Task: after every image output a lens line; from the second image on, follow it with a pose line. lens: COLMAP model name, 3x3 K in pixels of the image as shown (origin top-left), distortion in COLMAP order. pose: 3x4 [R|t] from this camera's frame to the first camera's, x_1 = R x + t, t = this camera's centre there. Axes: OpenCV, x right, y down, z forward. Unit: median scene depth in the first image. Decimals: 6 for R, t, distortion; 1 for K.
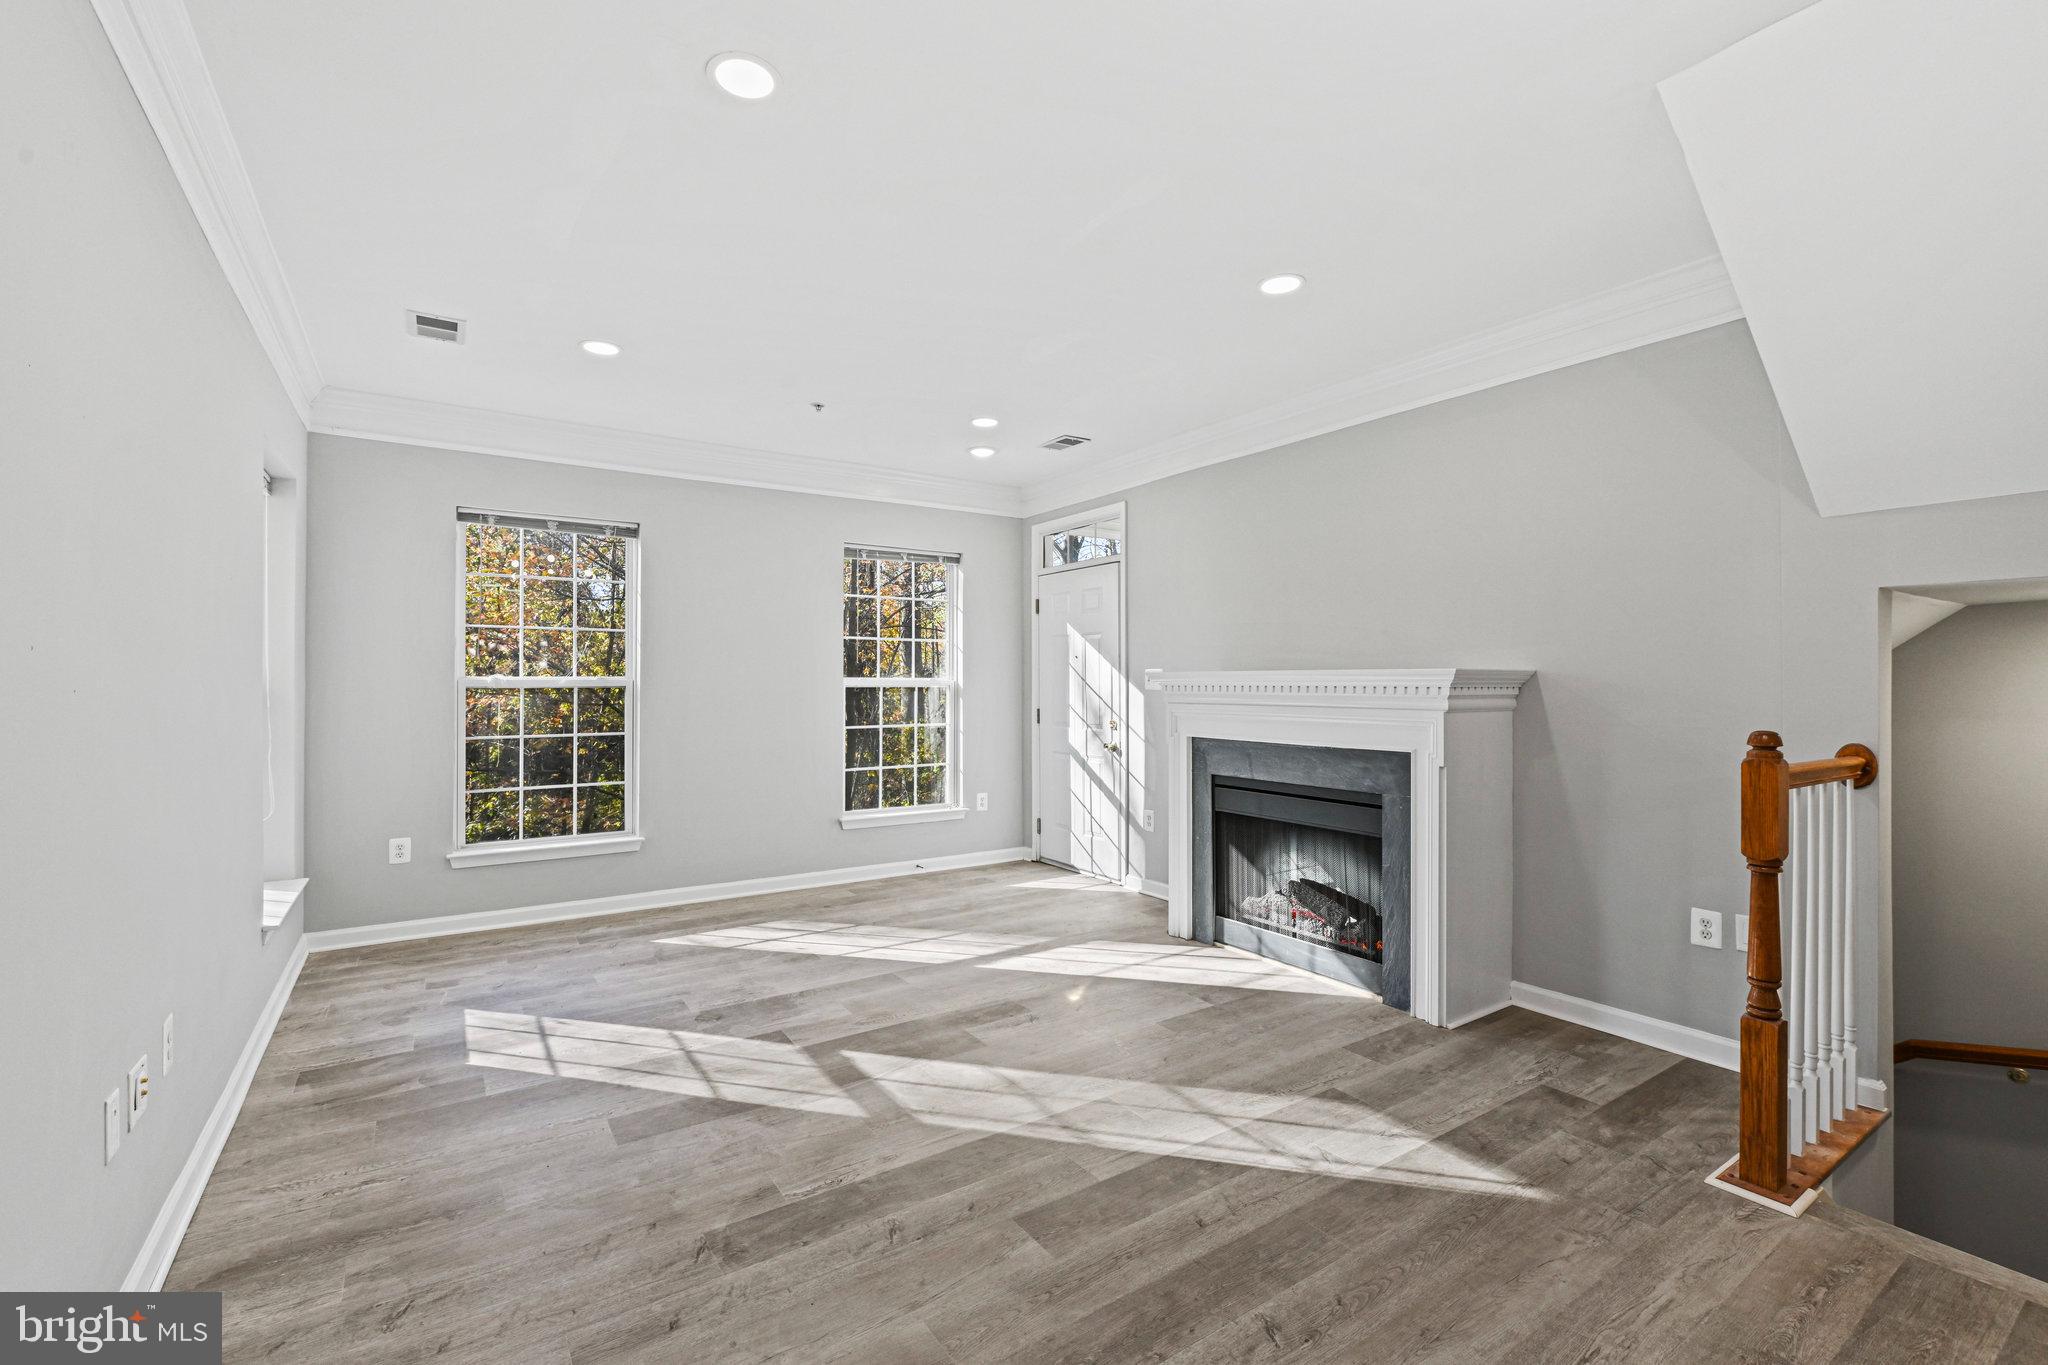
lens RADIAL K [[887.2, 0, 1026.2], [0, 887.2, 674.4], [0, 0, 1]] dist [-0.008067, -0.001444]
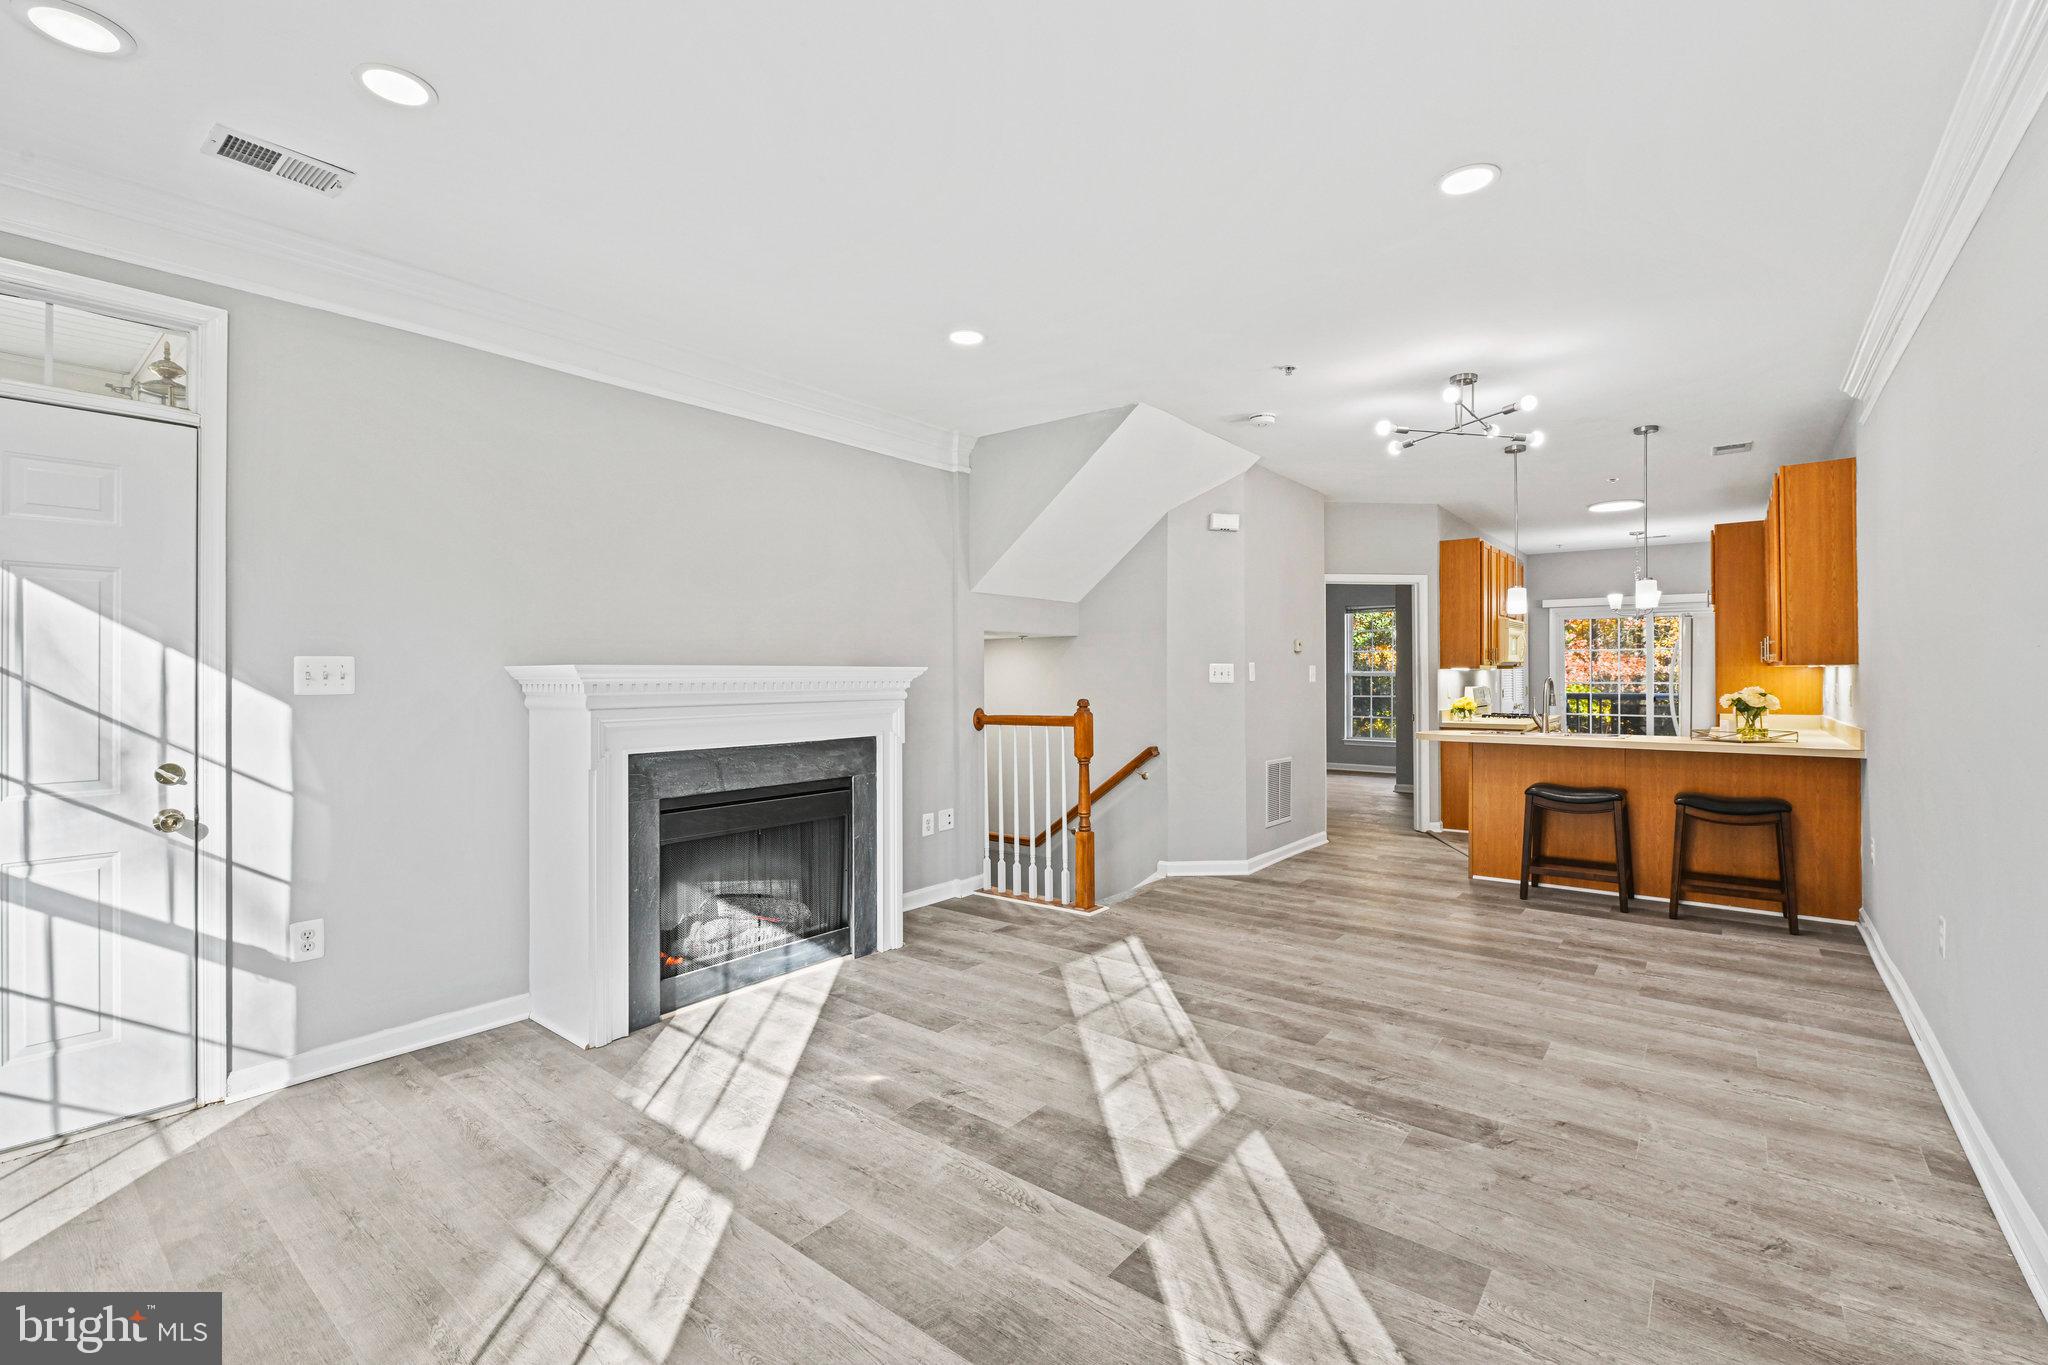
lens RADIAL K [[887.2, 0, 1019.6], [0, 887.2, 658.6], [0, 0, 1]] dist [-0.008067, -0.001444]
pose [[-0.300742, 0.020011, 0.953495, -0.762349], [-0.003829, 0.999746, -0.022189, 0.008099], [-0.953698, -0.010324, -0.300590, 1.144579]]
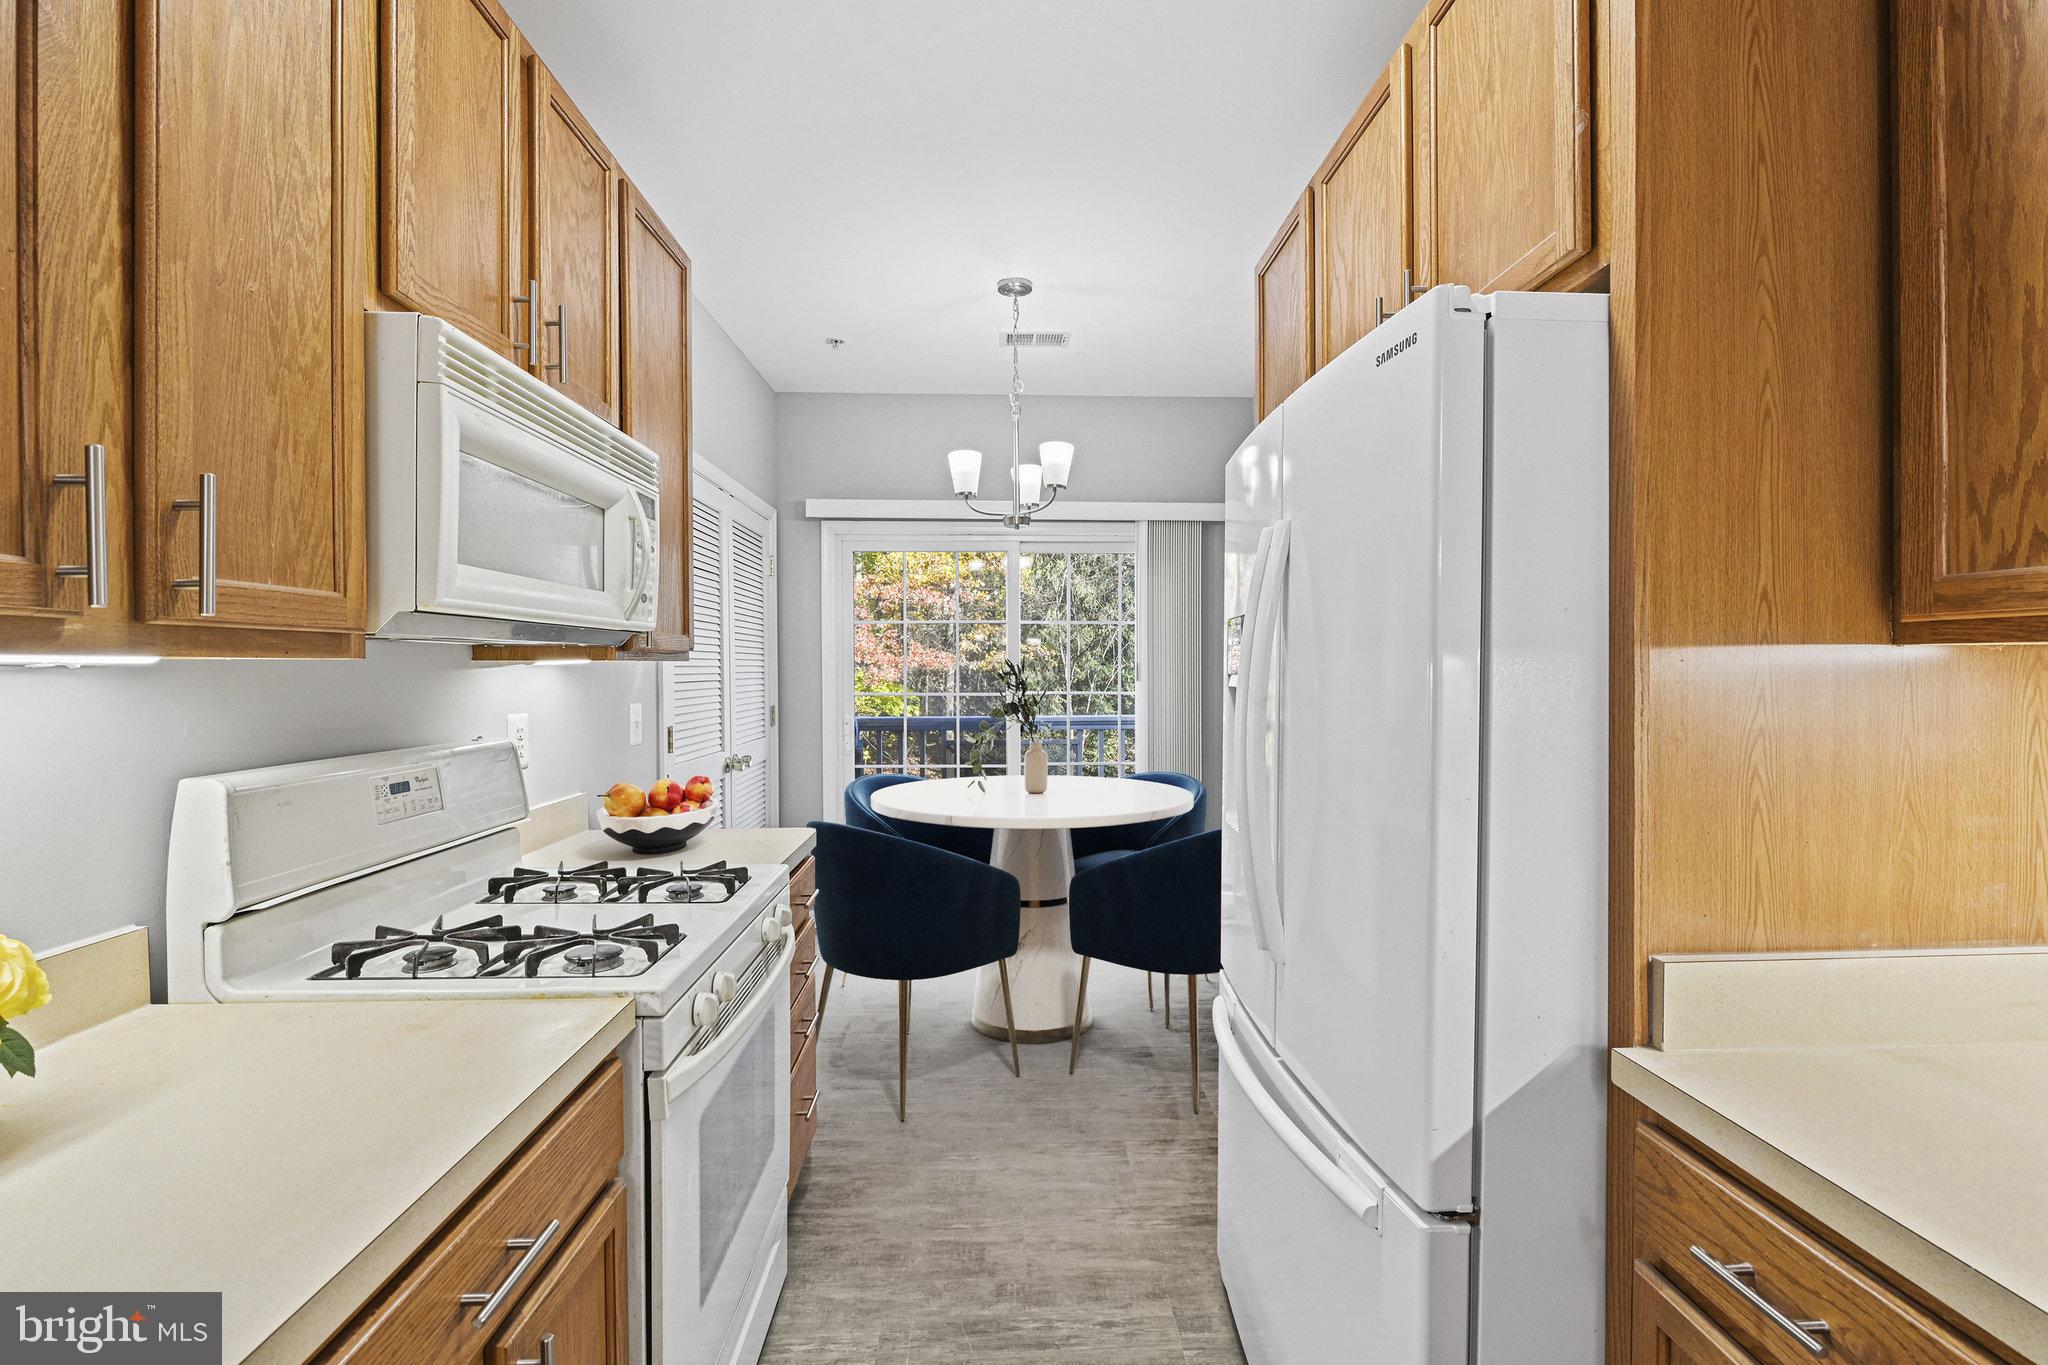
lens RADIAL K [[887.2, 0, 1034.2], [0, 887.2, 678.2], [0, 0, 1]] dist [-0.008067, -0.001444]
pose [[-0.856482, -0.000077, 0.516178, 0.598044], [0.002546, 0.999987, 0.004374, -0.012819], [-0.516171, 0.005060, -0.856470, -0.491253]]
